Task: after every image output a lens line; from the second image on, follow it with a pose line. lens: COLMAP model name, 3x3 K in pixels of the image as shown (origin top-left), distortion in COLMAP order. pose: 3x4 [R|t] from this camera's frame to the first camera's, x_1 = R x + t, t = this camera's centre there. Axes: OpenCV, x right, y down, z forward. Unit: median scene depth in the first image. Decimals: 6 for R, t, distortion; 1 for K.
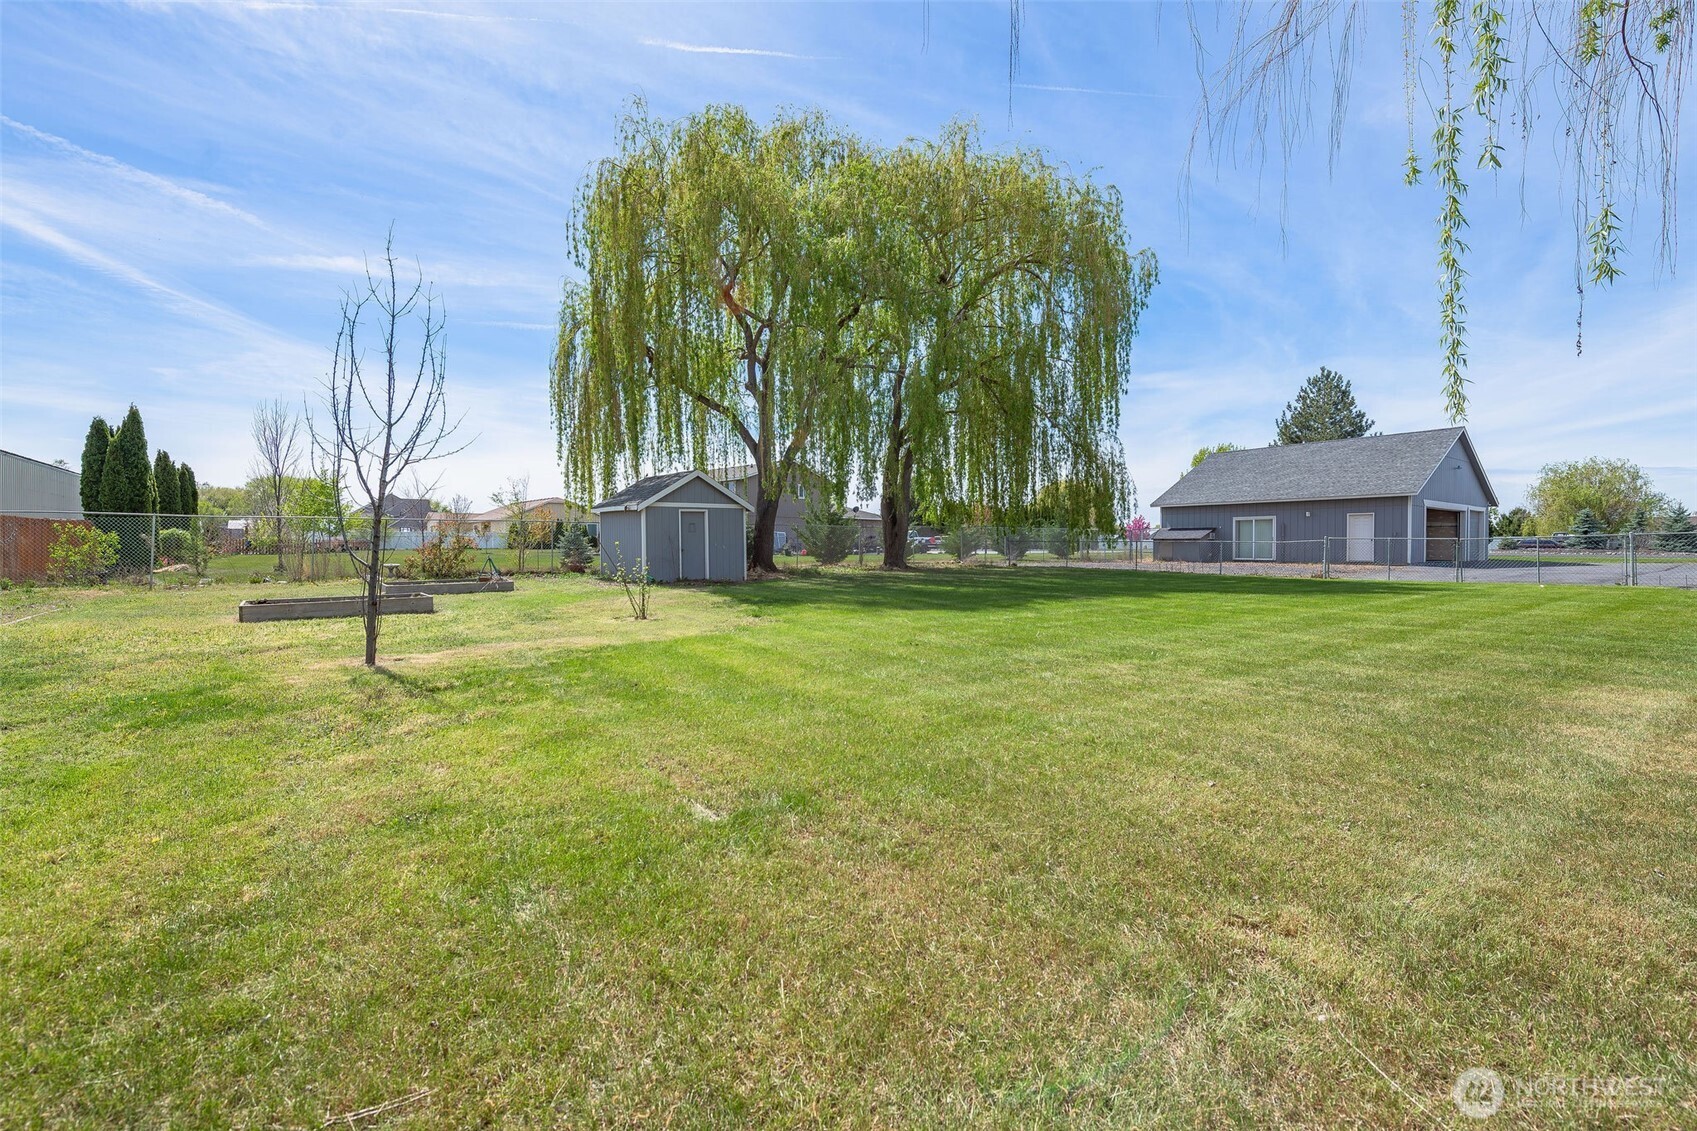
lens RADIAL K [[717.6, 0, 853.4], [0, 717.6, 557.0], [0, 0, 1]] dist [0.012254, -0.005725]
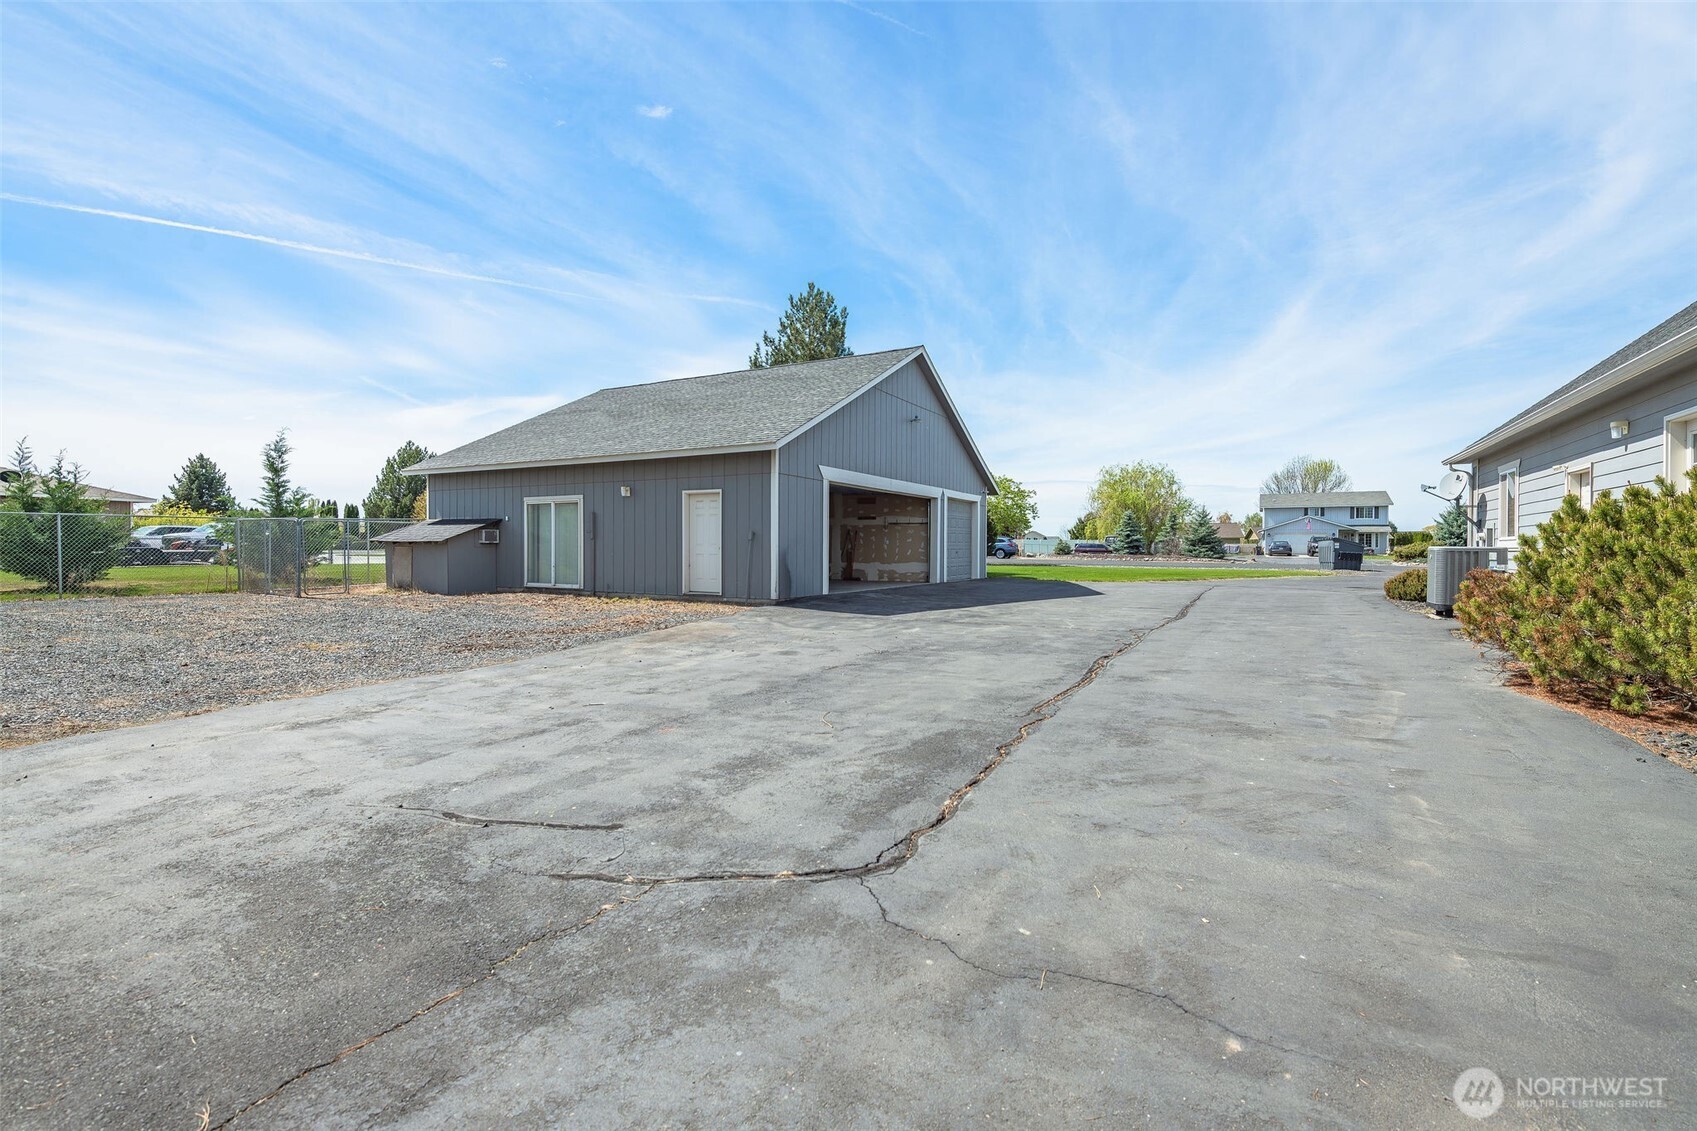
lens RADIAL K [[756.4, 0, 854.5], [0, 756.4, 570.2], [0, 0, 1]] dist [0.028728, -0.016802]
pose [[0.912801, -0.012950, 0.408200, 0.400068], [0.007452, 0.999859, 0.015055, -0.010129], [-0.408337, -0.010700, 0.912768, 0.345660]]
